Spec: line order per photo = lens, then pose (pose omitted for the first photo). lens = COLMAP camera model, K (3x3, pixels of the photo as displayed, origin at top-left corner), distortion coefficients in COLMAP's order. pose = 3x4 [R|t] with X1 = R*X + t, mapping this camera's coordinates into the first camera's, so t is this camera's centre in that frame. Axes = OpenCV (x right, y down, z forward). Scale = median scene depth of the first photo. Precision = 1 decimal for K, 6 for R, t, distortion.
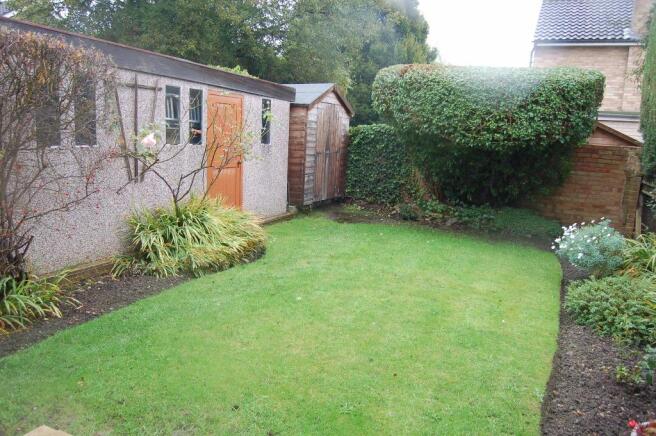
lens RADIAL K [[521.9, 0, 327.8], [0, 521.9, 218.4], [0, 0, 1]] dist [-0.055457, 0.001016]
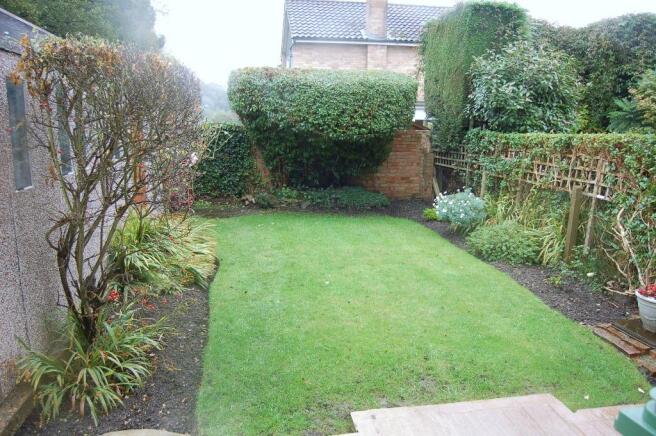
lens RADIAL K [[521.9, 0, 326.8], [0, 521.9, 218.9], [0, 0, 1]] dist [-0.055457, 0.001016]
pose [[0.836383, -0.141133, 0.529665, -0.393677], [0.122605, 0.989971, 0.070182, -0.043333], [-0.534258, 0.006240, 0.845299, -0.000039]]
